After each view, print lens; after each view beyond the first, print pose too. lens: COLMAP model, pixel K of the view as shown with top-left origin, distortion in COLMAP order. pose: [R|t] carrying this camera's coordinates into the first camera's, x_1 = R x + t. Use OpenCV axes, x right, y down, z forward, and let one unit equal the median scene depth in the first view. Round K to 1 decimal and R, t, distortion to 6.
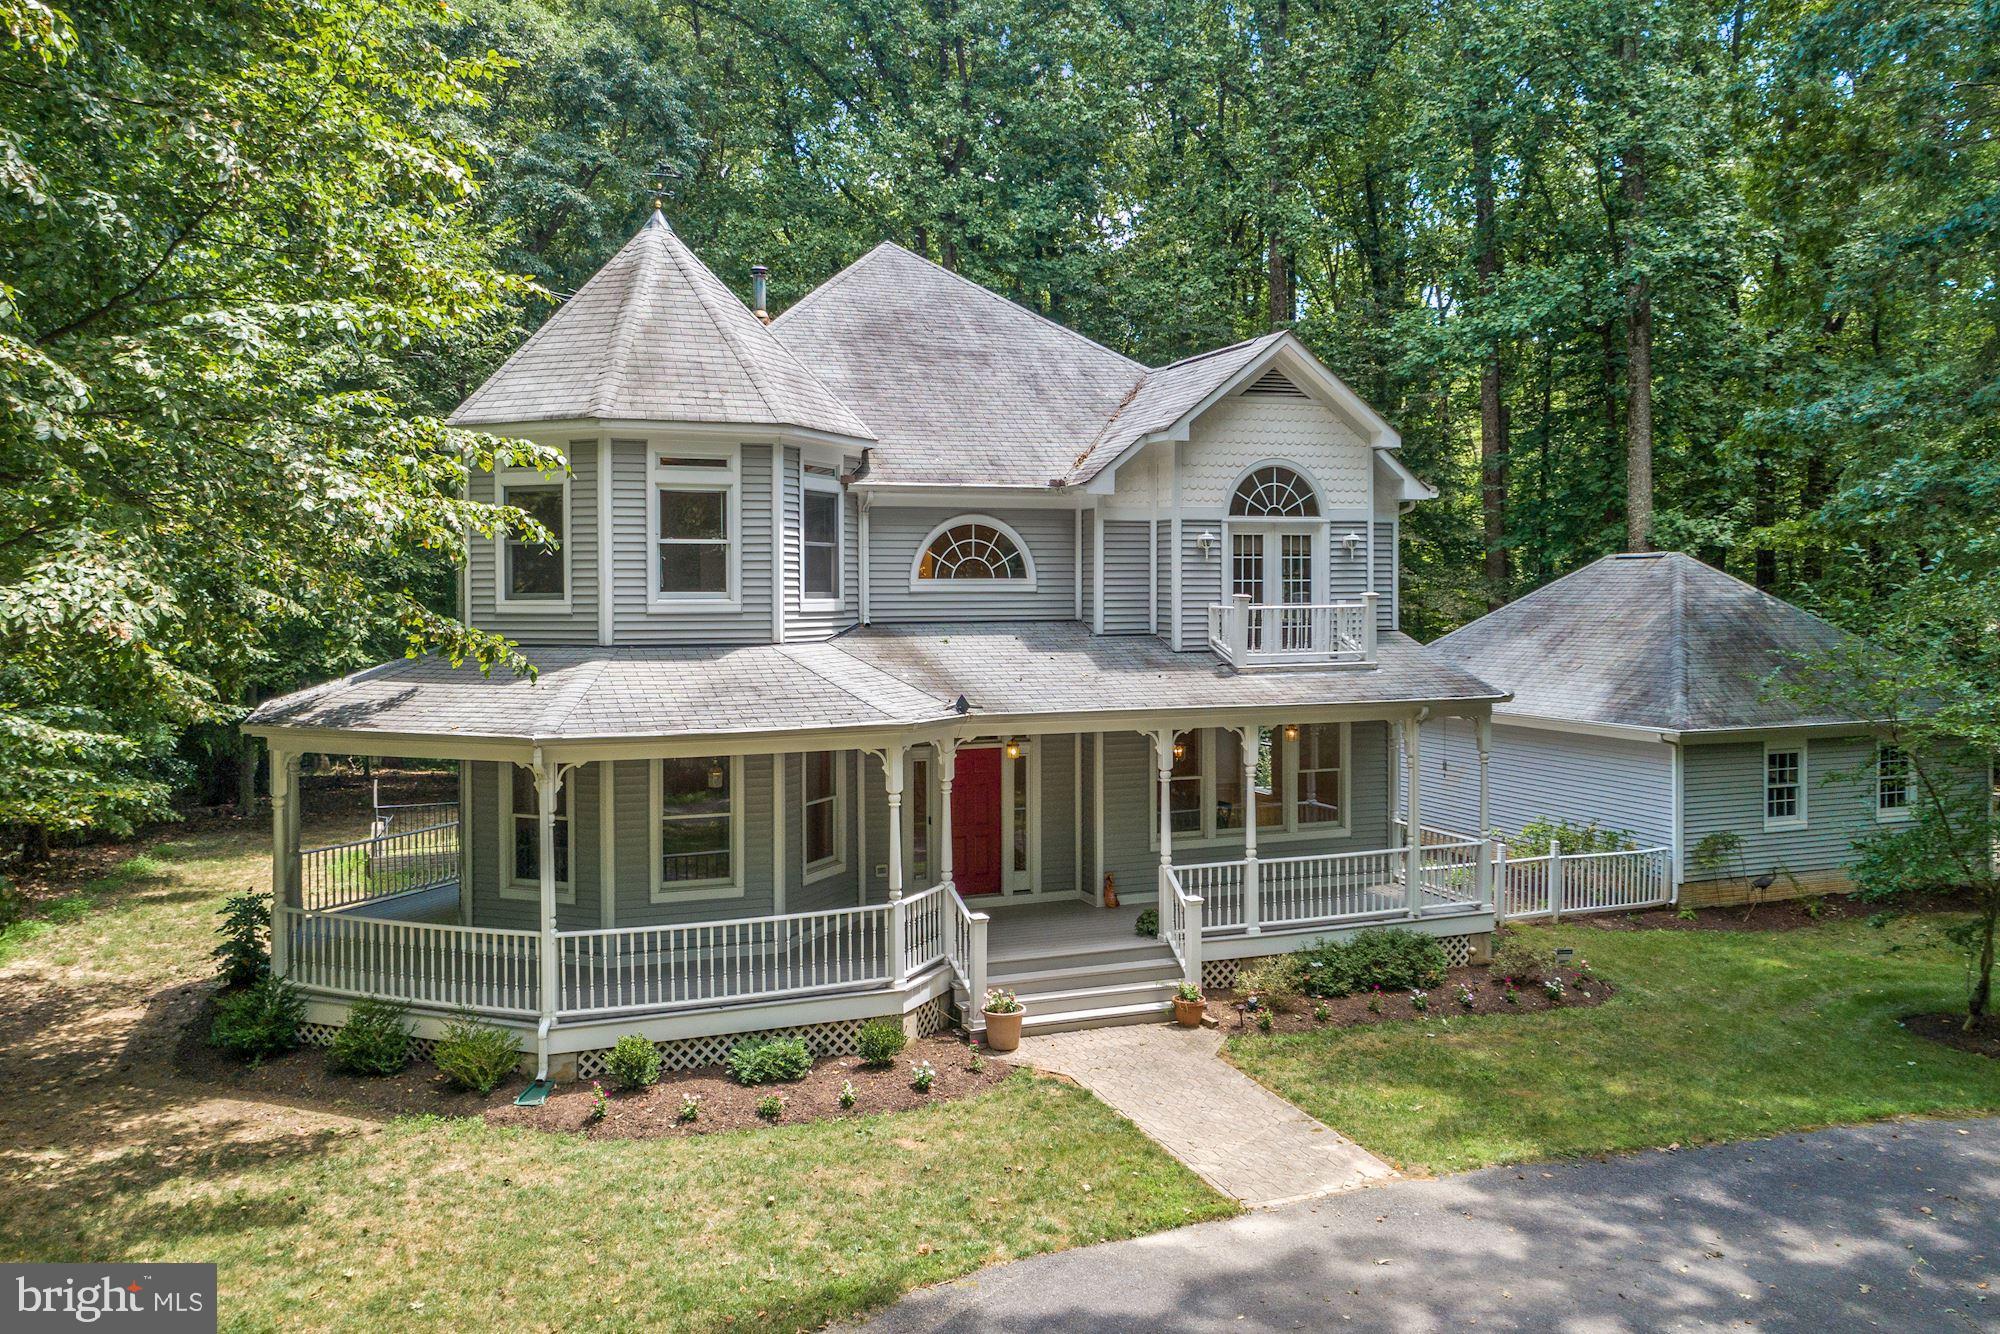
lens RADIAL K [[1412.1, 0, 998.8], [0, 1412.1, 666.5], [0, 0, 1]] dist [0.022197, 0.013483]
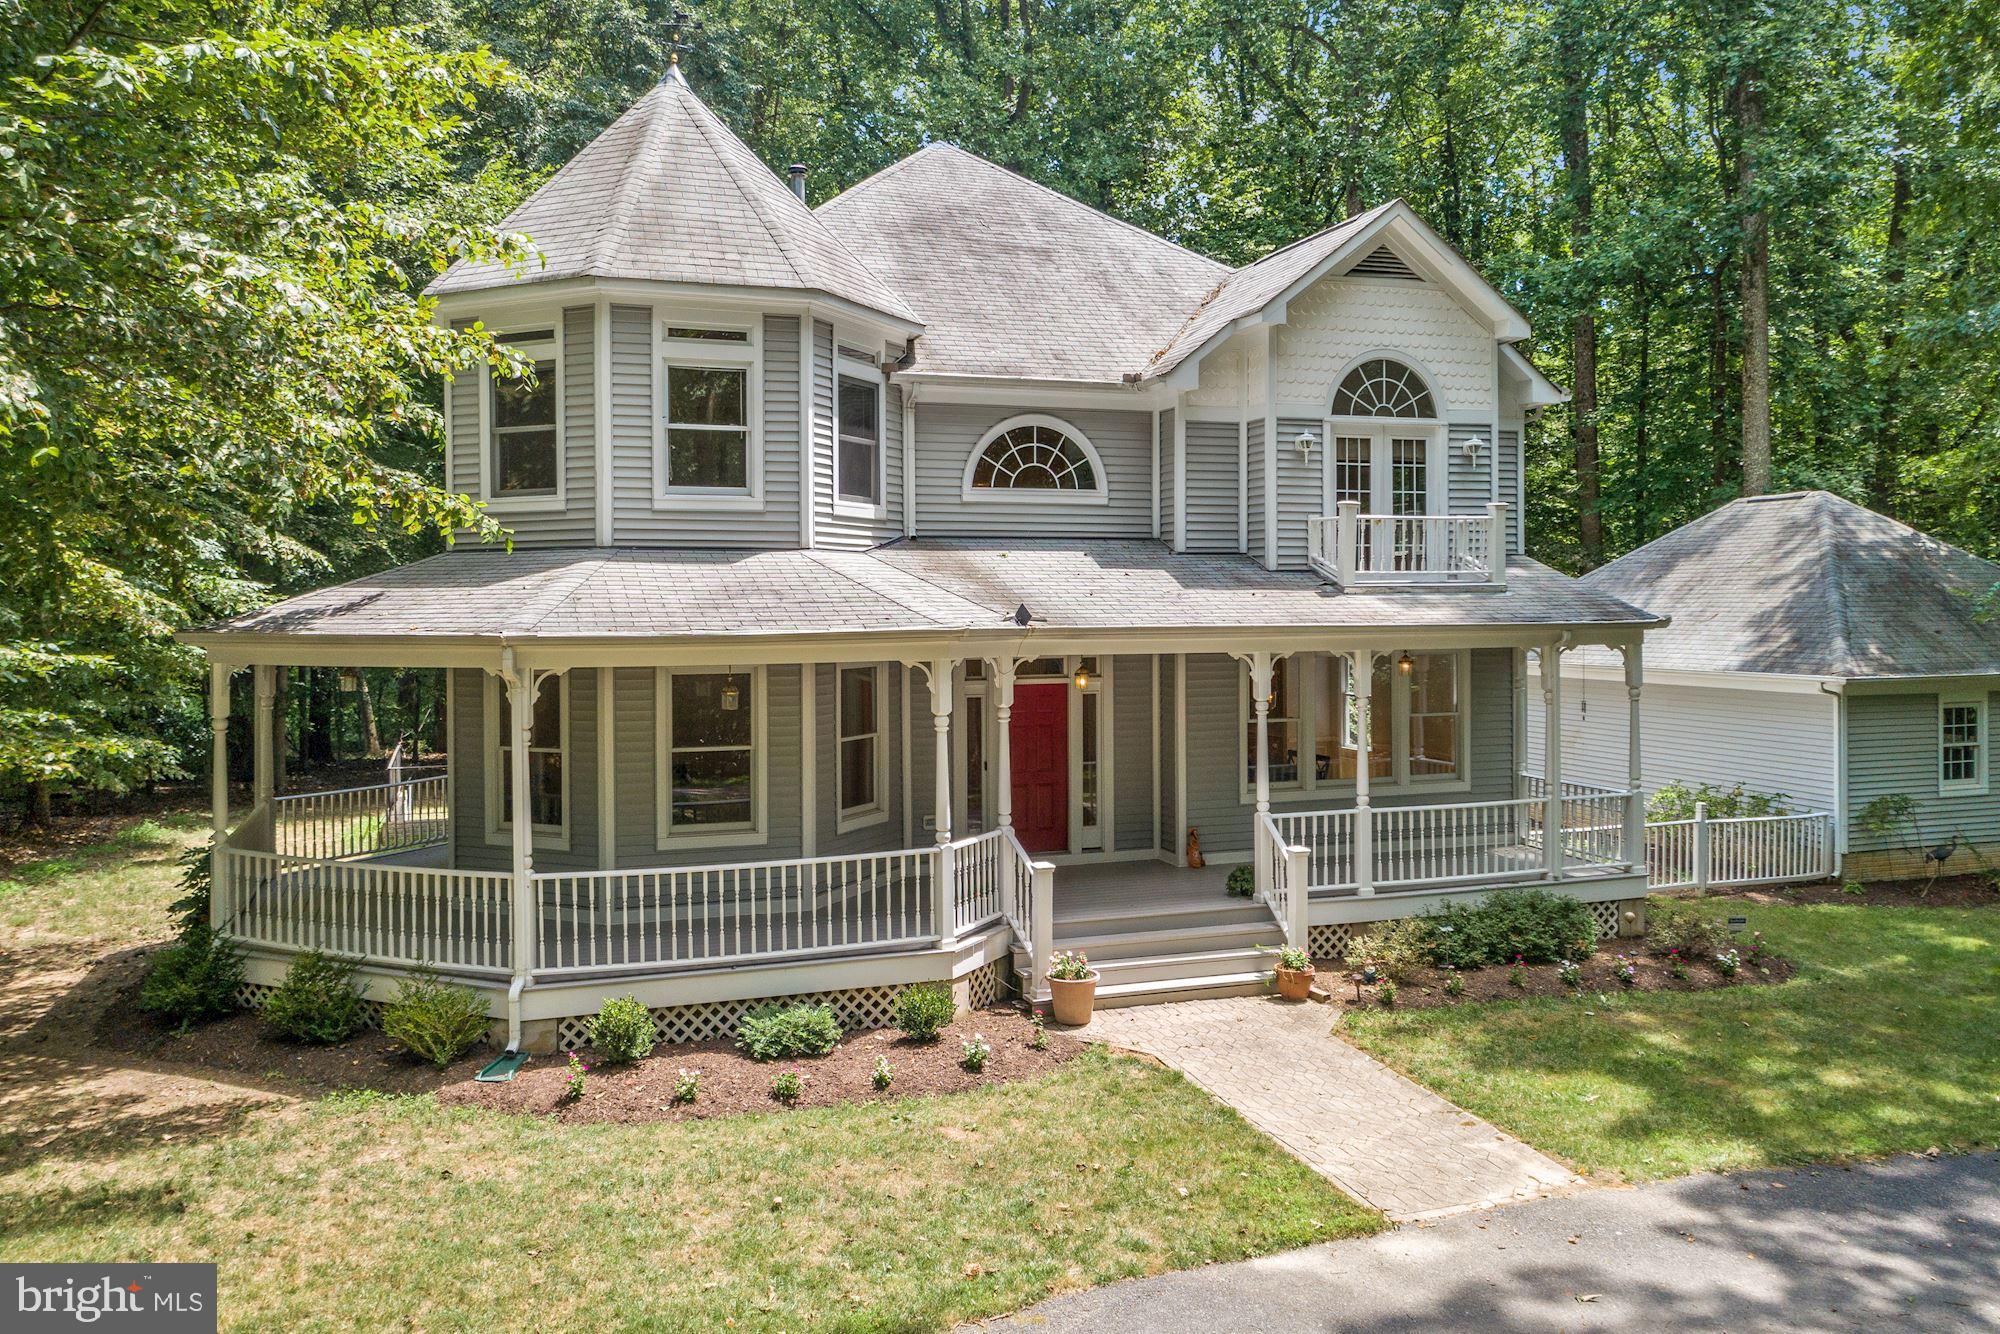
lens RADIAL K [[1412.1, 0, 1001.9], [0, 1412.1, 658.9], [0, 0, 1]] dist [0.022197, 0.013483]
pose [[0.999136, -0.001890, -0.041511, -0.003269], [0.001652, 0.999982, -0.005775, 0.057324], [0.041521, 0.005701, 0.999121, 0.156266]]
